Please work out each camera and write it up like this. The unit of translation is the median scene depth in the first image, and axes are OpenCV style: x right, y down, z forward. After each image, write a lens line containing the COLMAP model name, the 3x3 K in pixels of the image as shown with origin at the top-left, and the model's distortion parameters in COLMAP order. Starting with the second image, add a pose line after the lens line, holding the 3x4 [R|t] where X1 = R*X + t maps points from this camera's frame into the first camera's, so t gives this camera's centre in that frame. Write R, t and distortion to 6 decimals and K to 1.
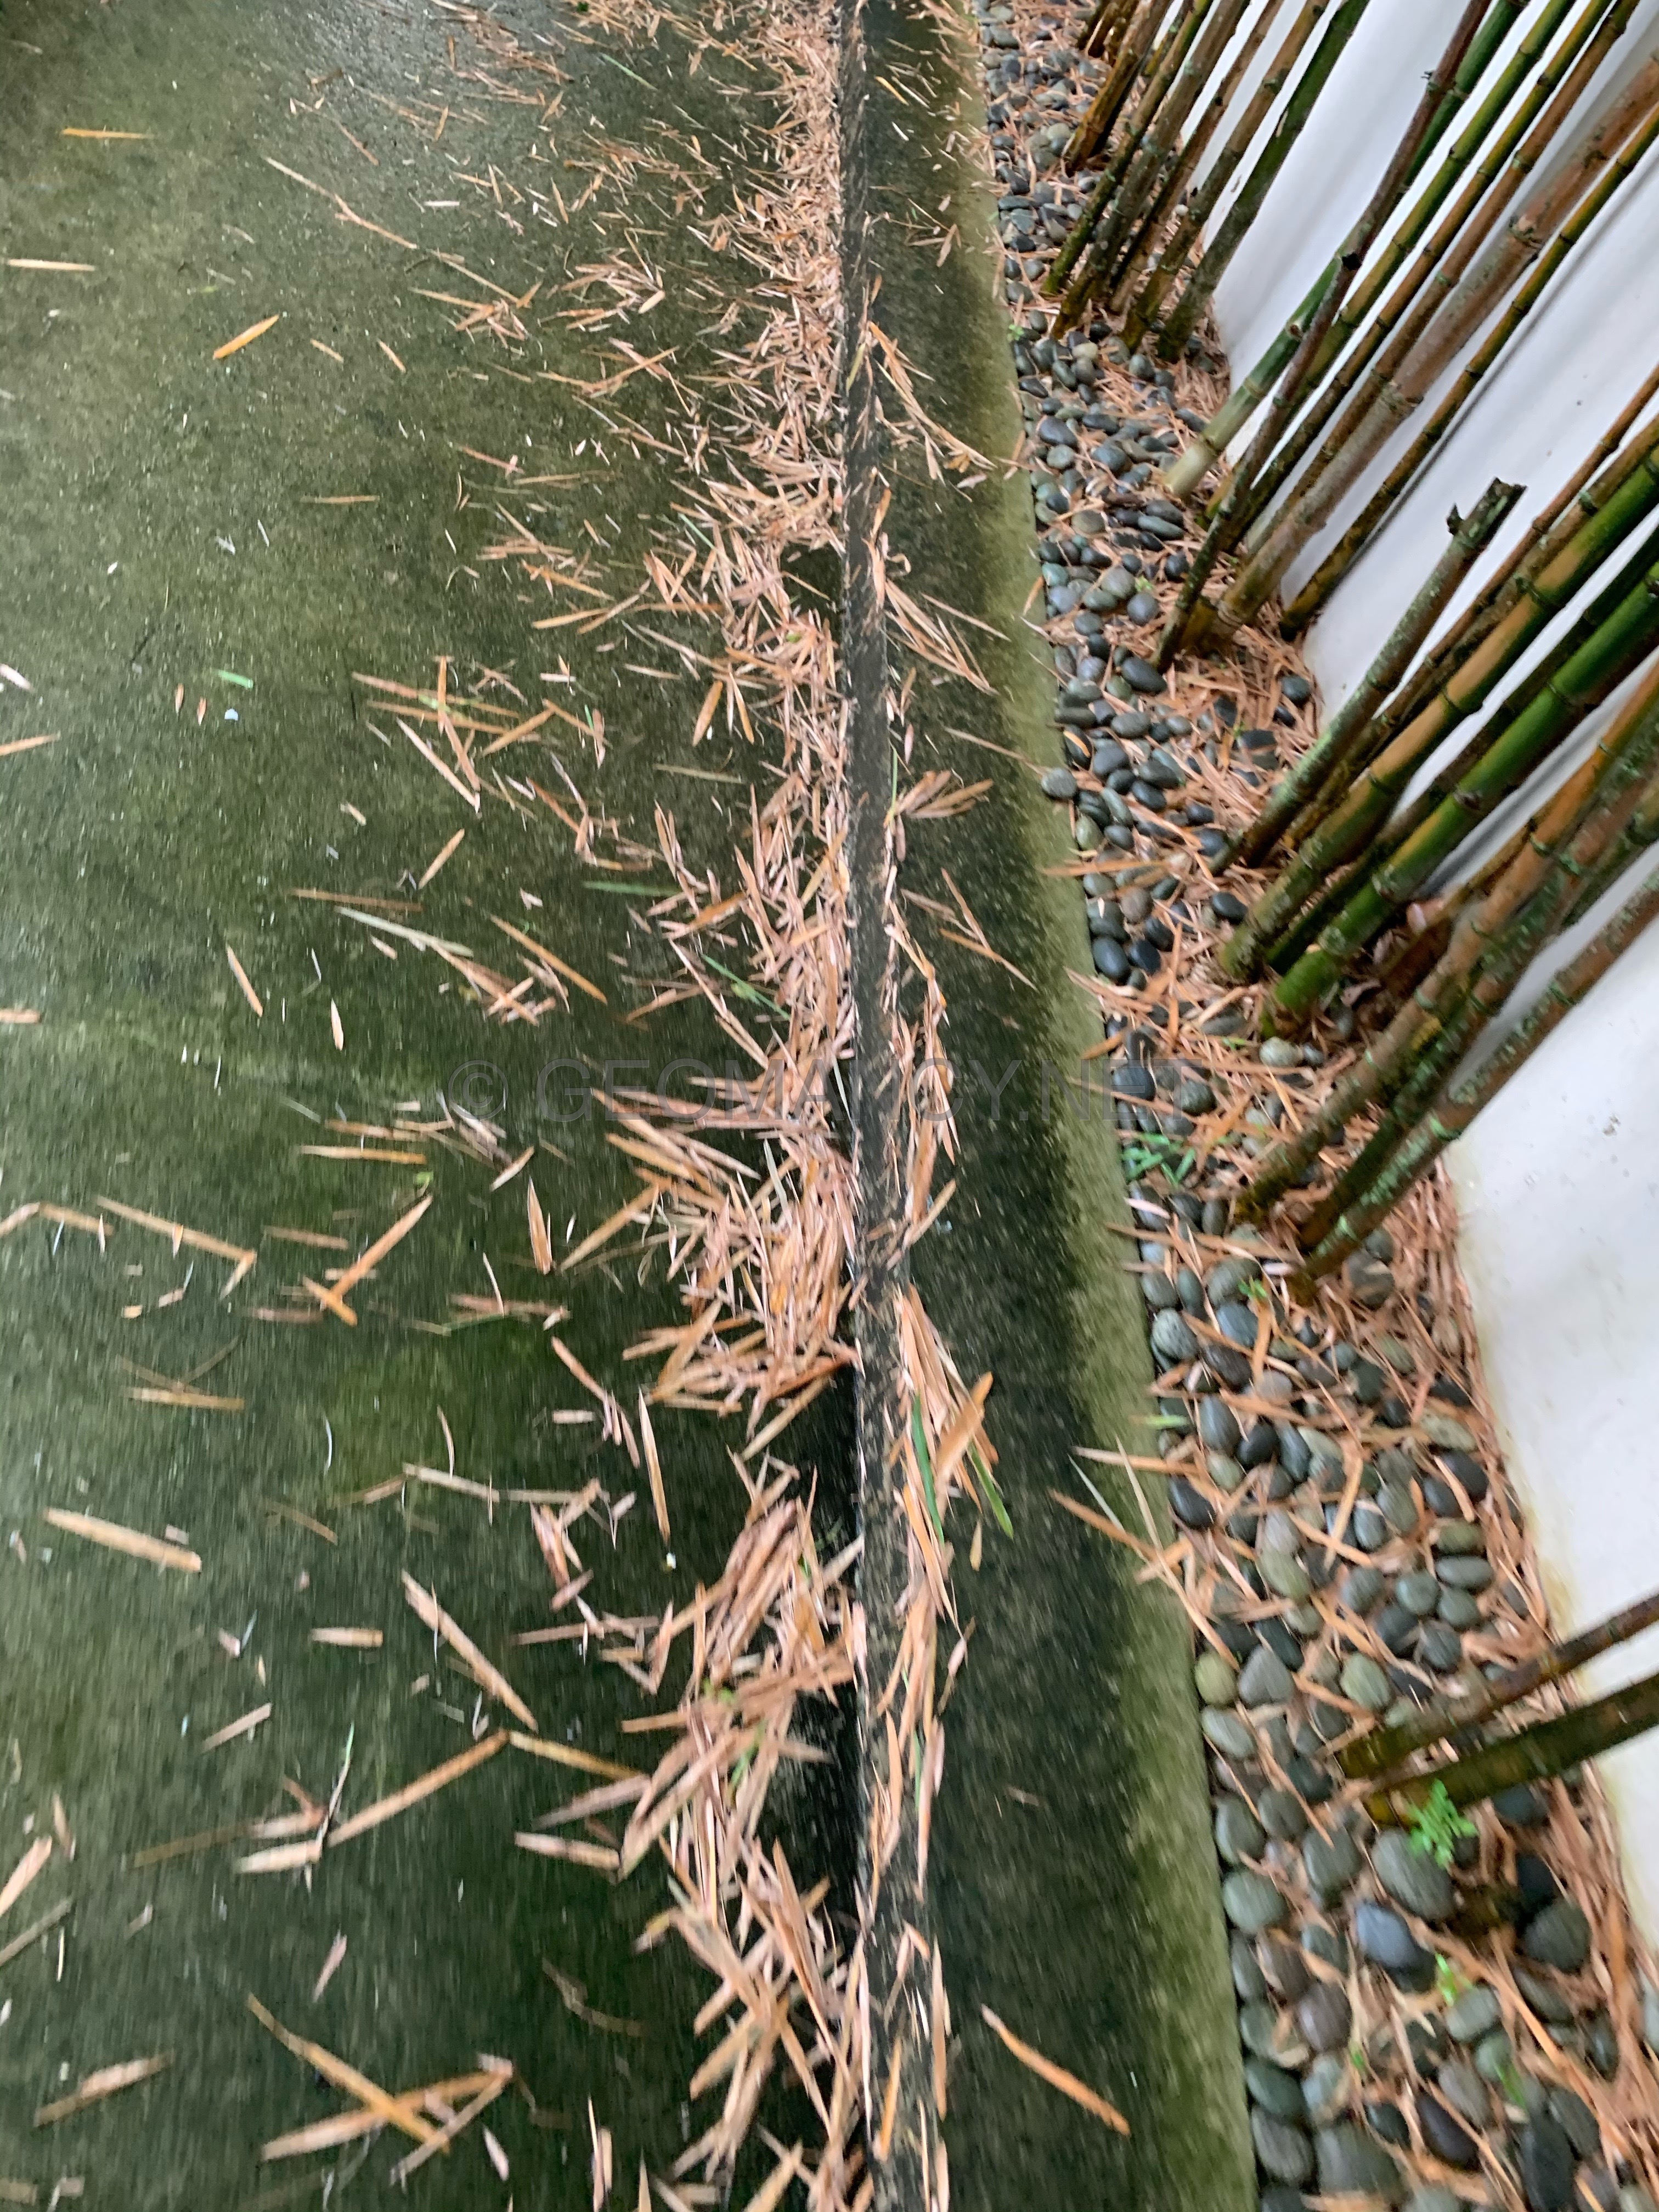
lens RADIAL K [[1668.6, 0, 835.7], [0, 1668.6, 1105.0], [0, 0, 1]] dist [0.014011, -0.000511]
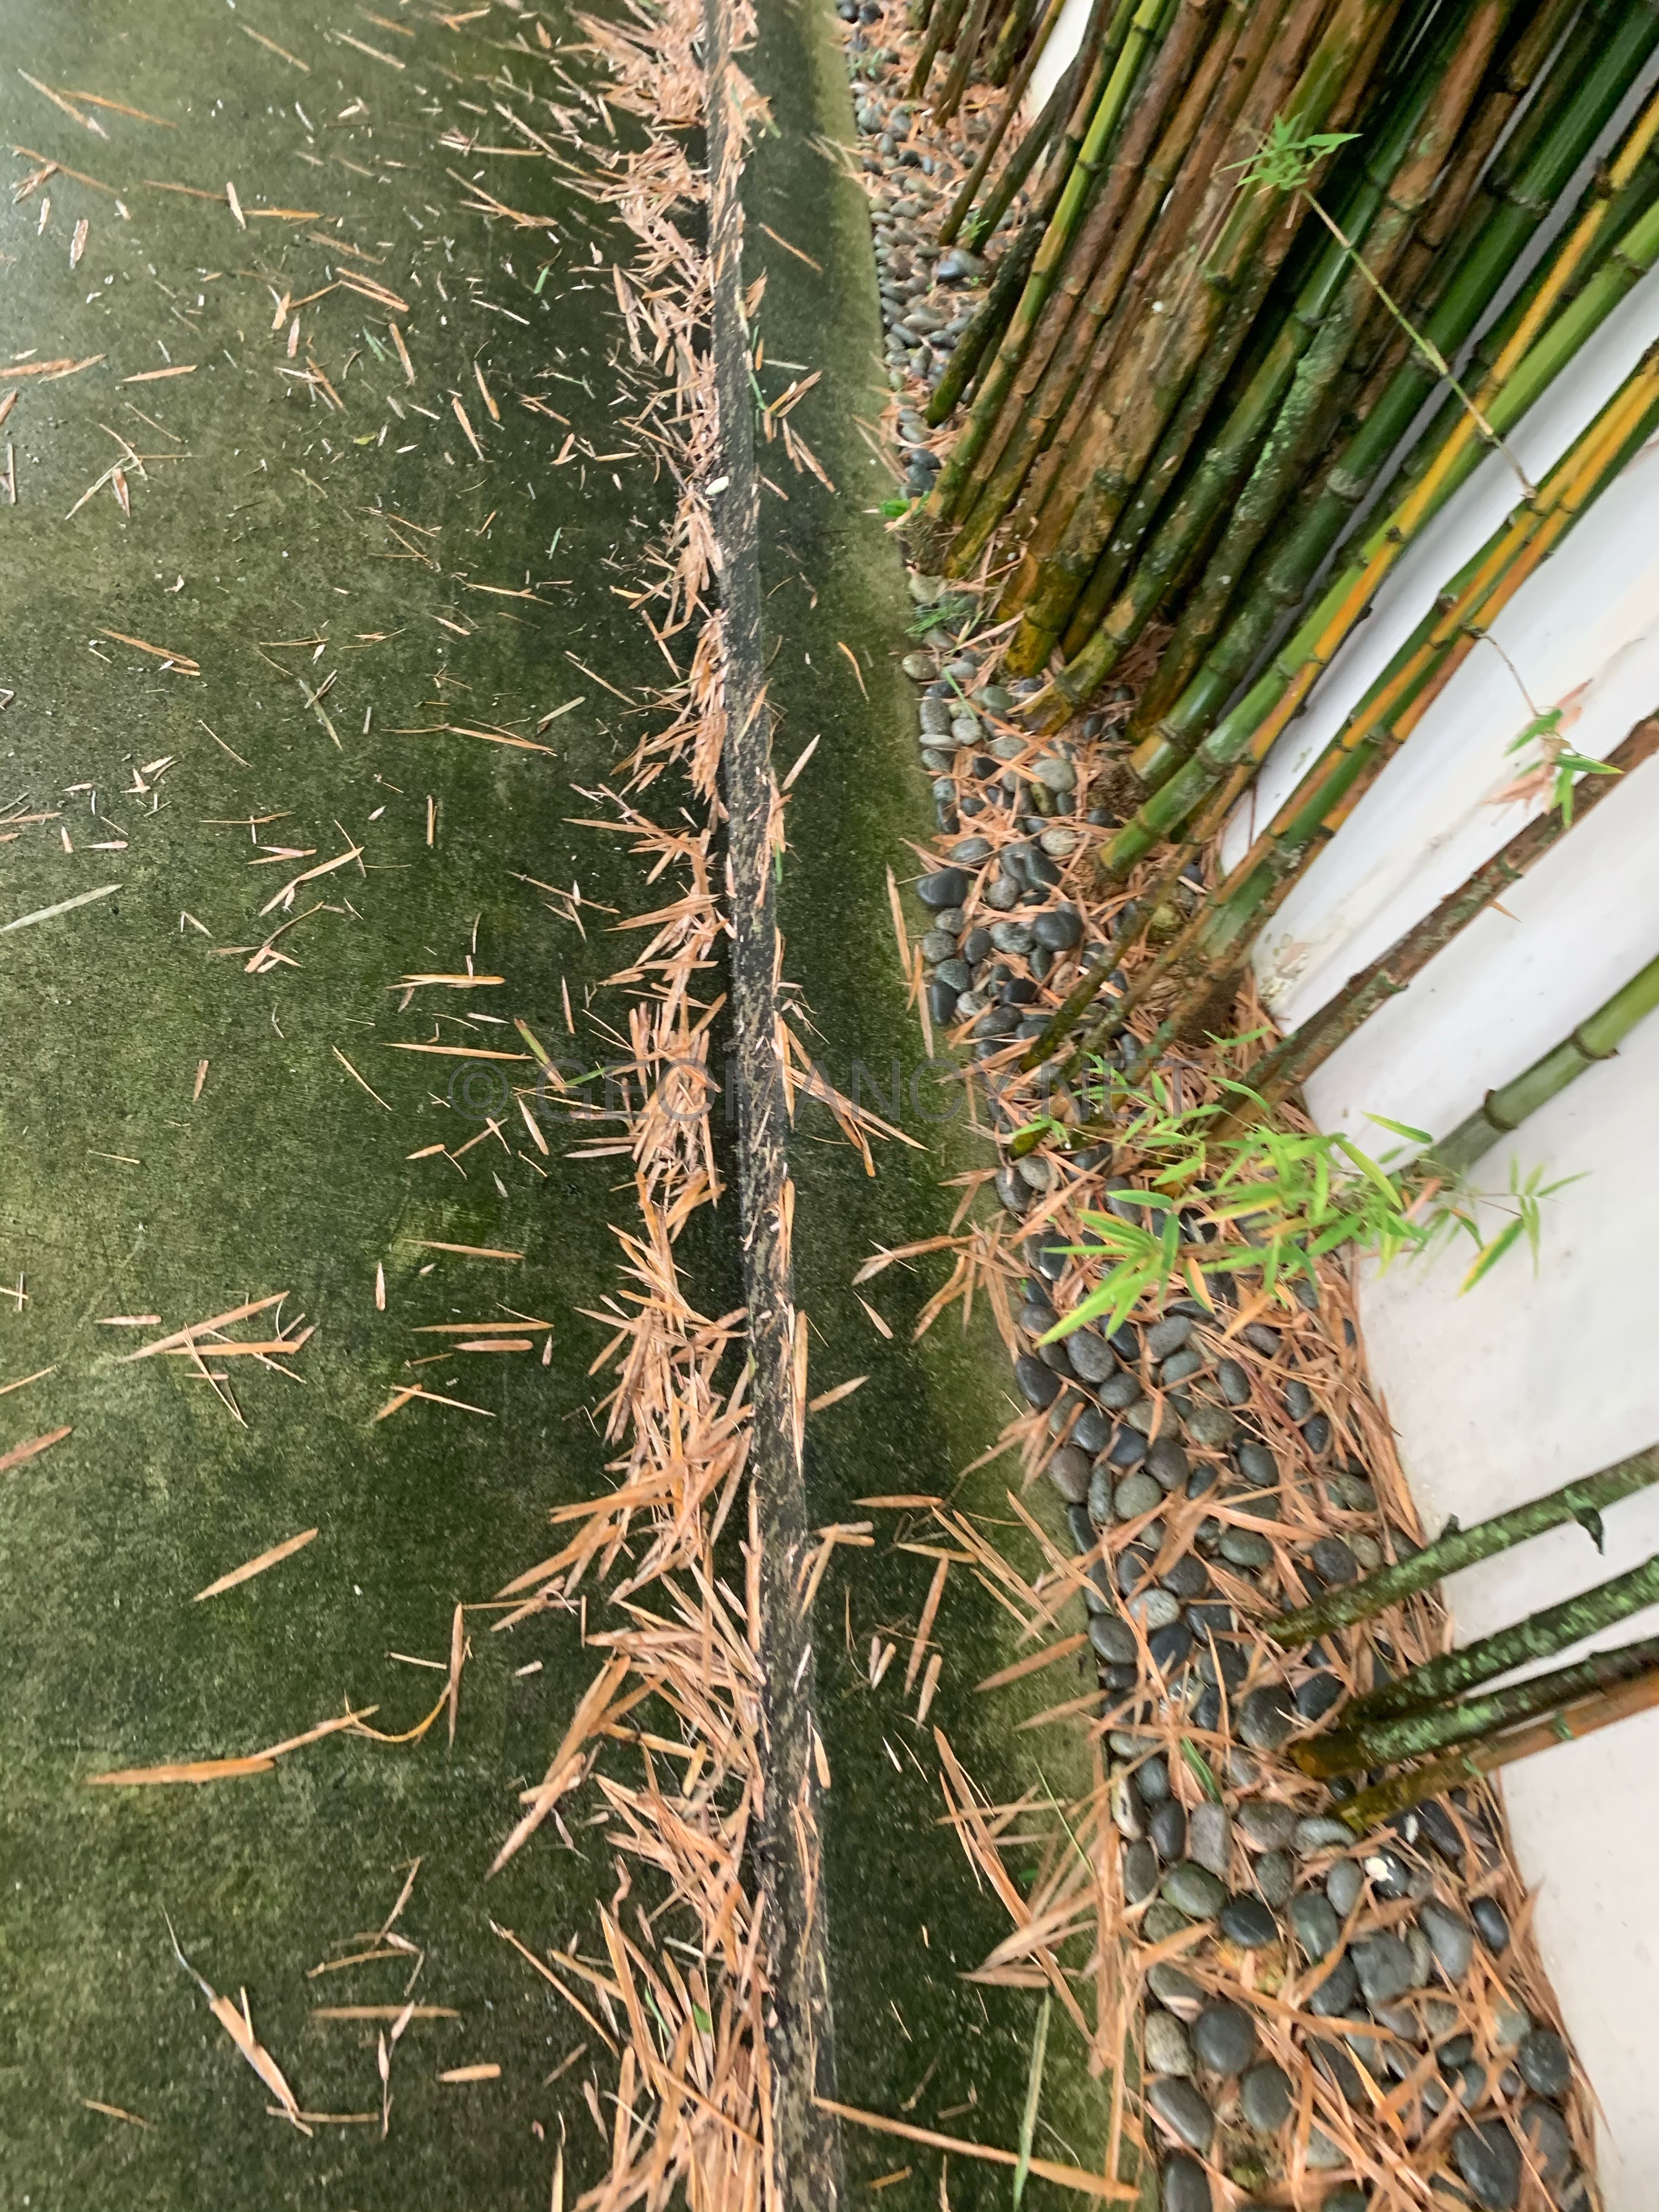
lens RADIAL K [[1668.6, 0, 831.9], [0, 1668.6, 1109.4], [0, 0, 1]] dist [0.014011, -0.000511]
pose [[0.998113, -0.026649, 0.055311, 0.021927], [0.026598, 0.999645, 0.001666, 1.487309], [-0.055336, -0.000192, 0.998468, -1.109353]]
